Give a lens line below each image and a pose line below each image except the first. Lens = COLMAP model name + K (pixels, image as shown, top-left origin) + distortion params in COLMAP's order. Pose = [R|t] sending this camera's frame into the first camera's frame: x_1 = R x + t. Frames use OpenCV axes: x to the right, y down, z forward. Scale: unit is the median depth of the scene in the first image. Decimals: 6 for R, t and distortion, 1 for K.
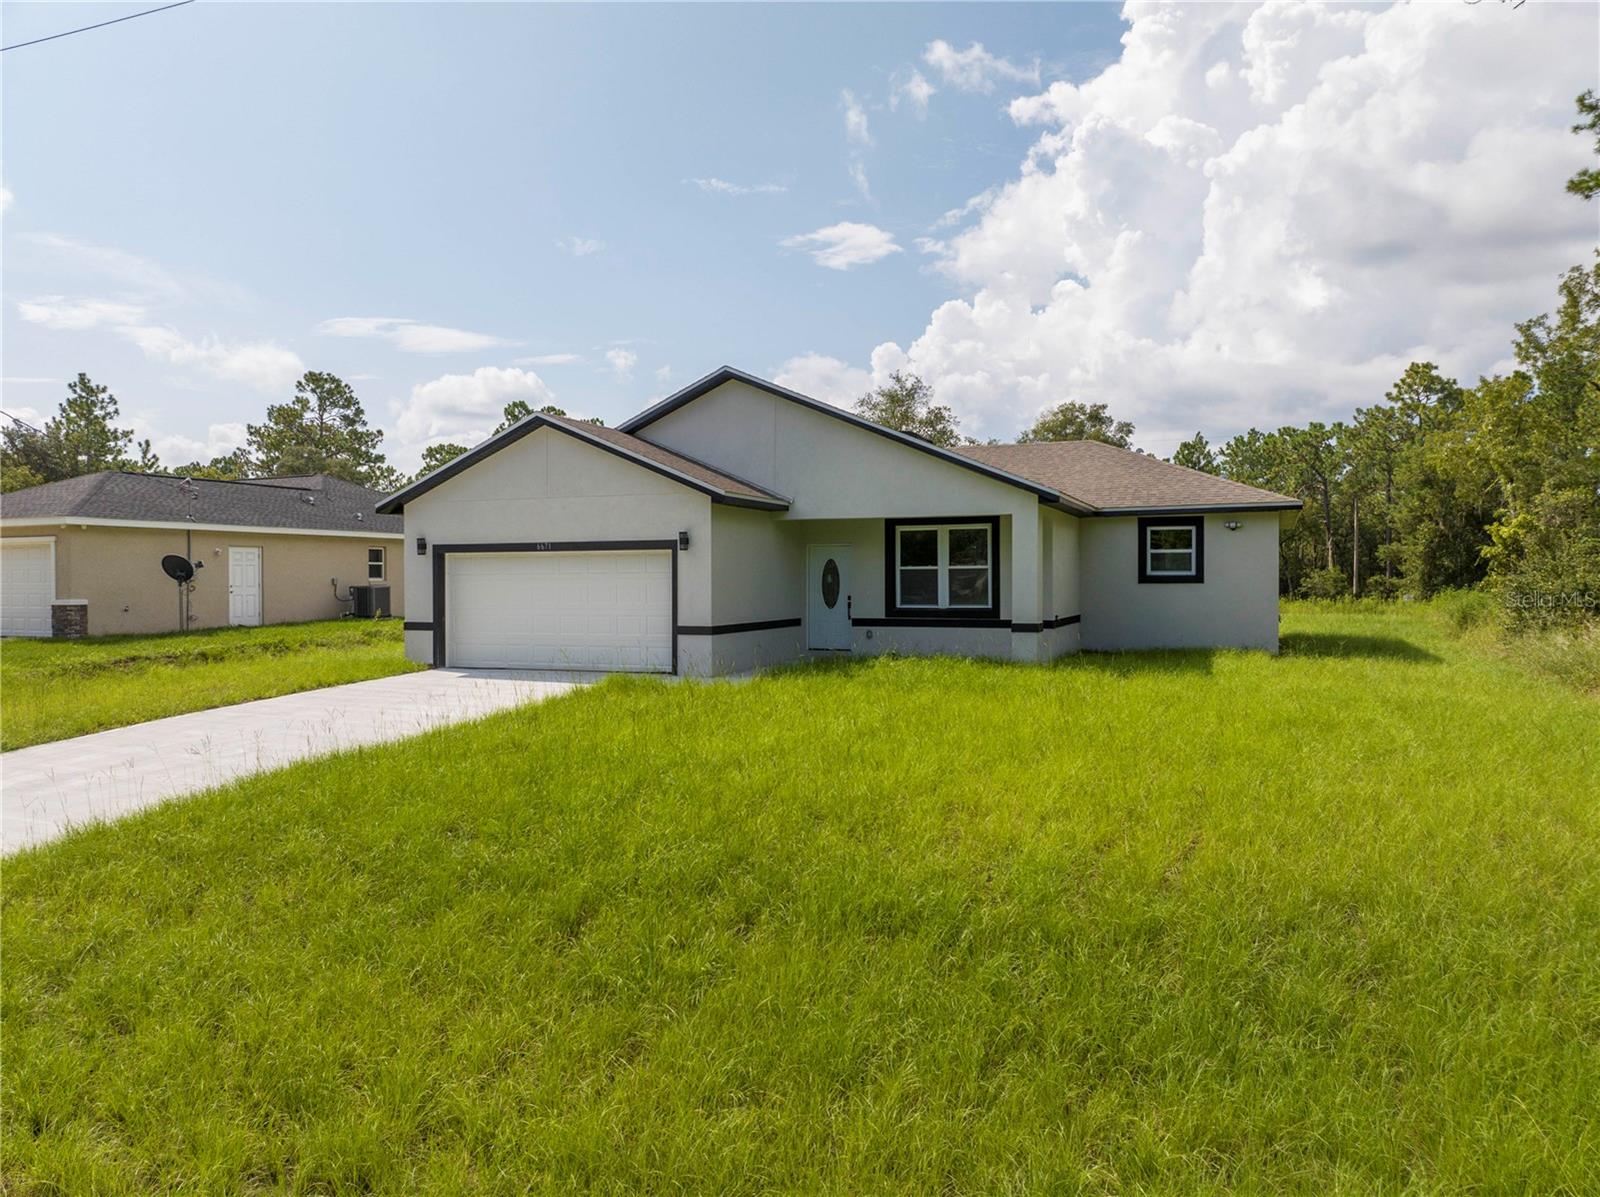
lens RADIAL K [[1122.7, 0, 806.6], [0, 1122.7, 593.3], [0, 0, 1]] dist [-0.040231, 0.001088]
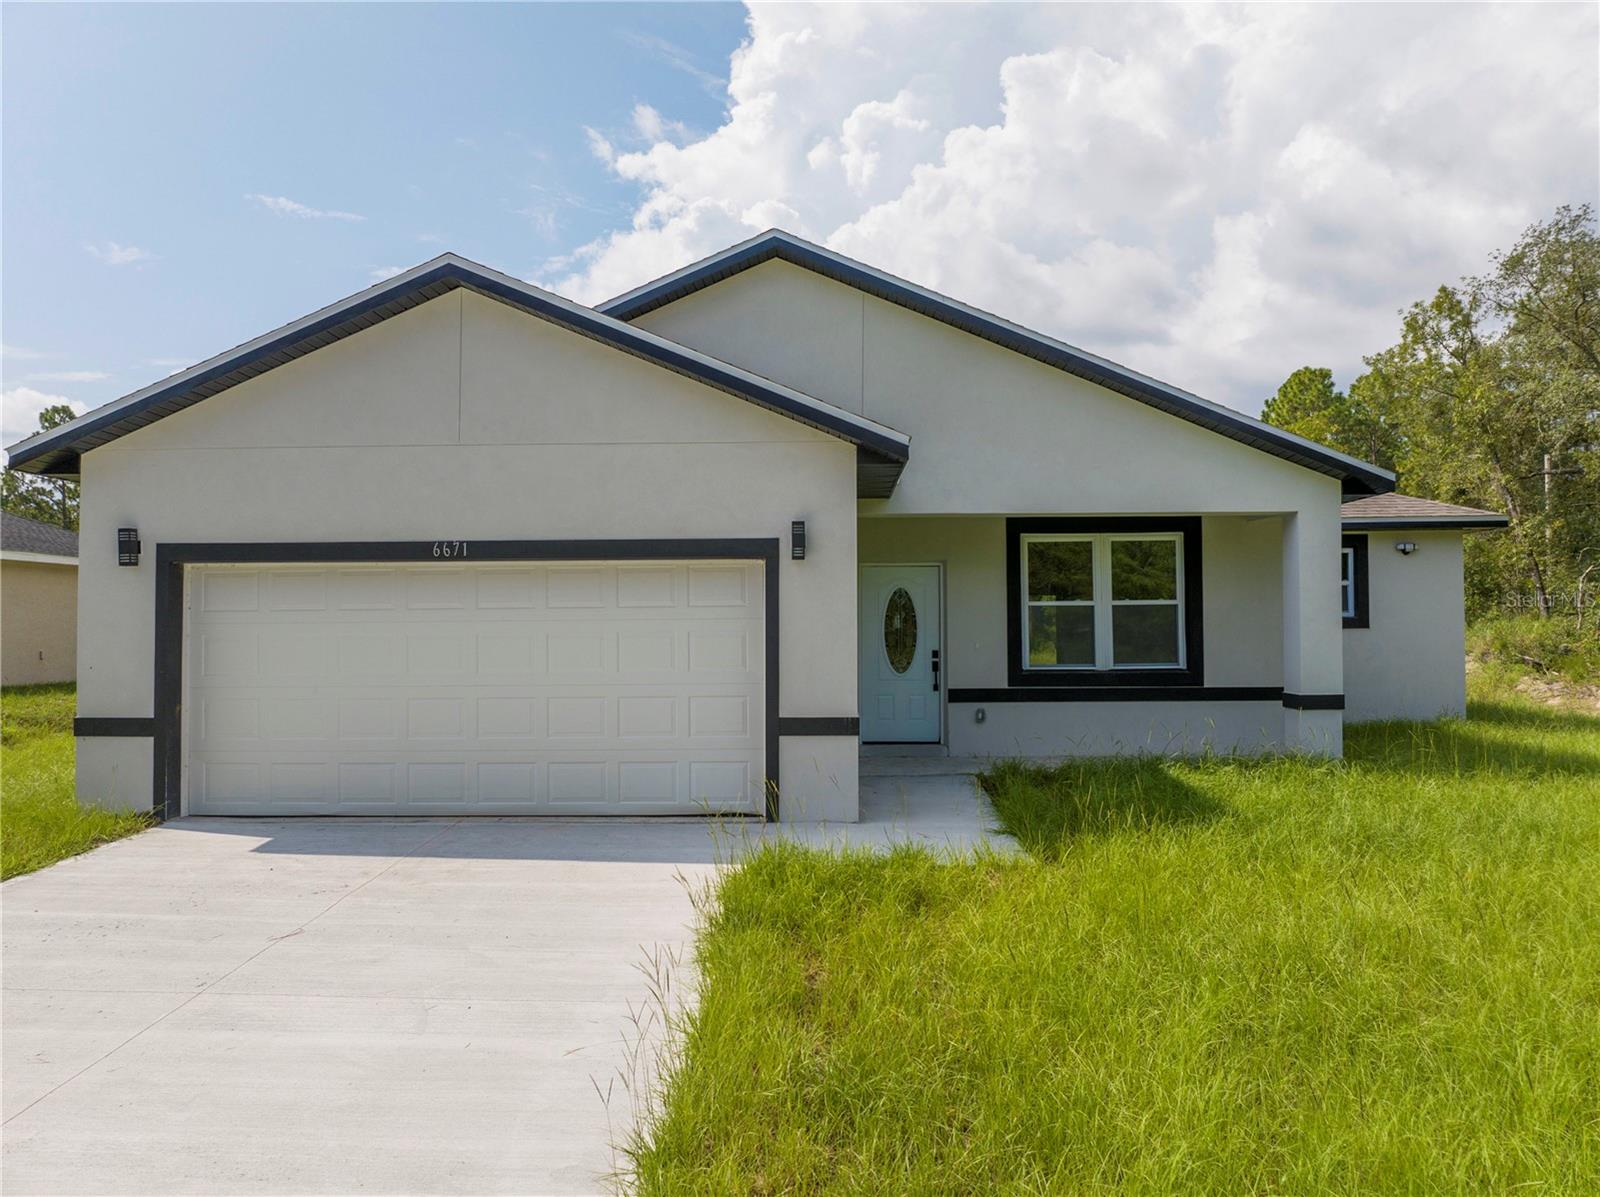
lens RADIAL K [[1122.7, 0, 806.6], [0, 1122.7, 593.3], [0, 0, 1]] dist [-0.040231, 0.001088]
pose [[0.934084, 0.009837, 0.356918, -0.236044], [0.006253, 0.999016, -0.043899, -0.002381], [-0.356999, 0.043237, 0.933103, 0.467910]]
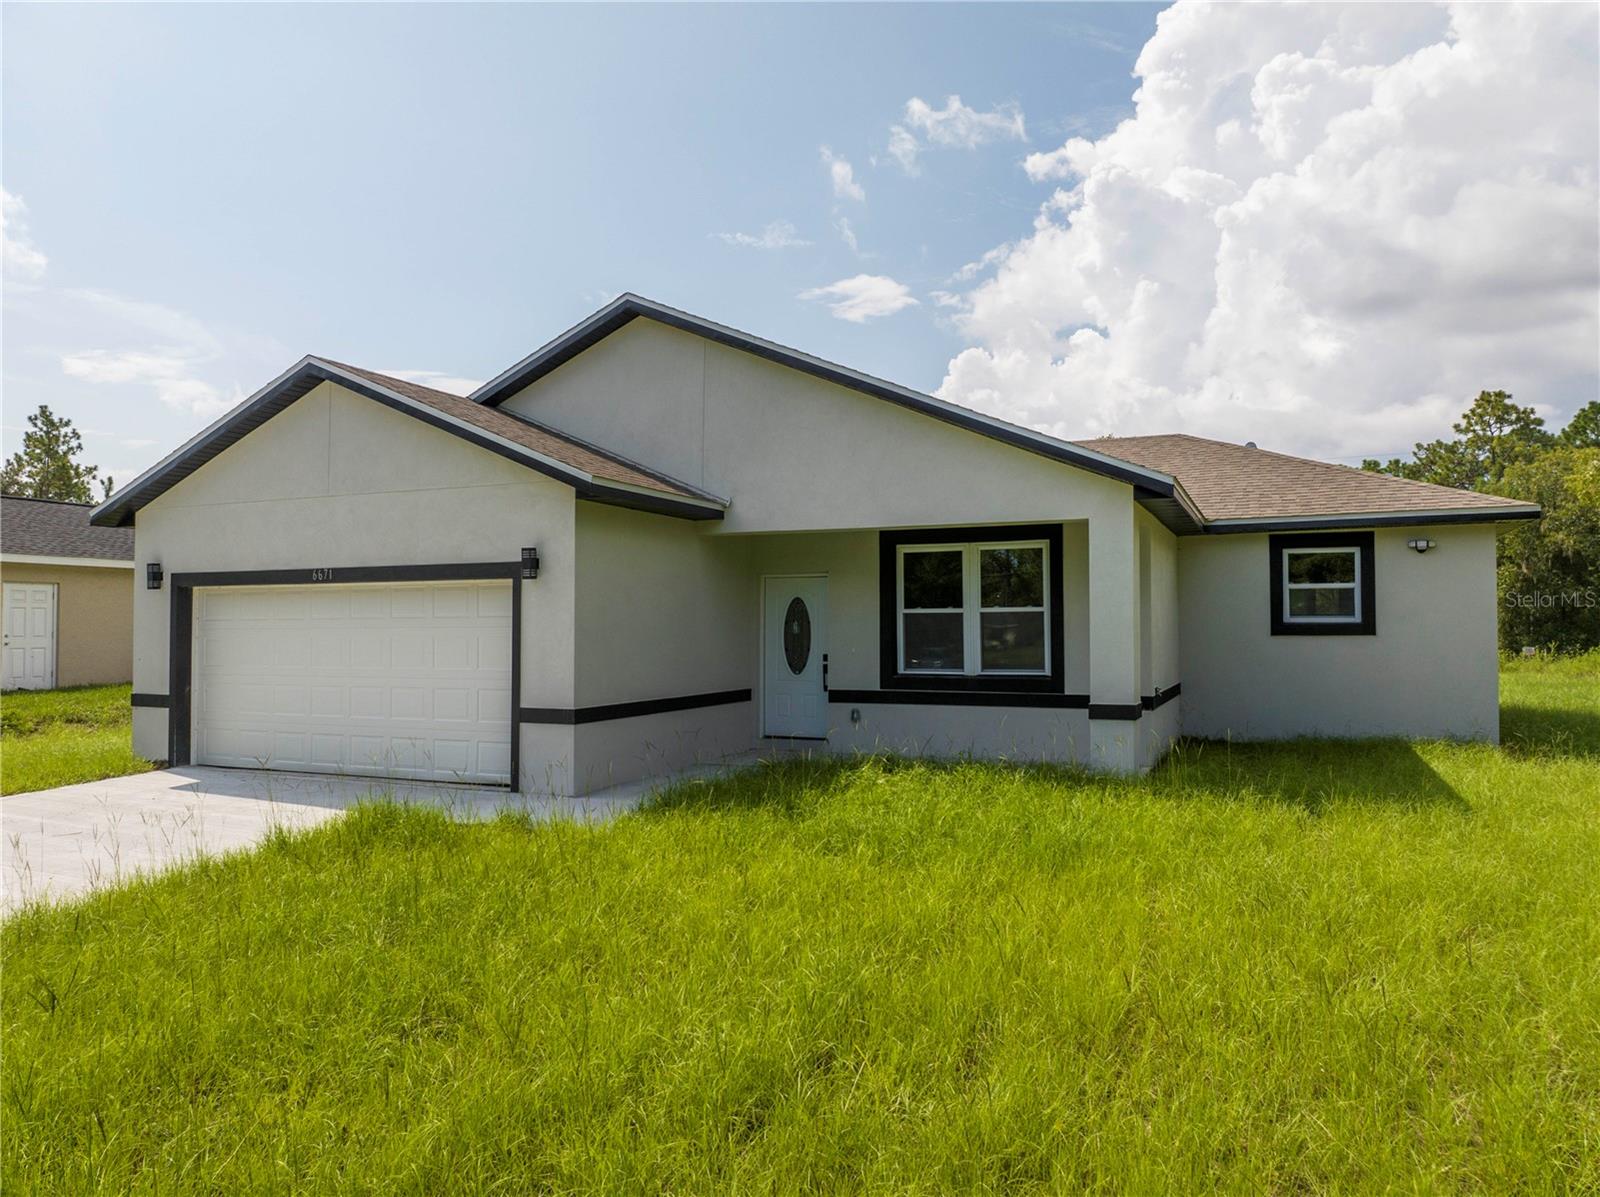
lens RADIAL K [[1122.7, 0, 806.6], [0, 1122.7, 593.3], [0, 0, 1]] dist [-0.040231, 0.001088]
pose [[0.999754, 0.000720, -0.022178, 0.041368], [-0.001686, 0.999049, -0.043568, -0.004717], [0.022126, 0.043595, 0.998804, 0.353621]]
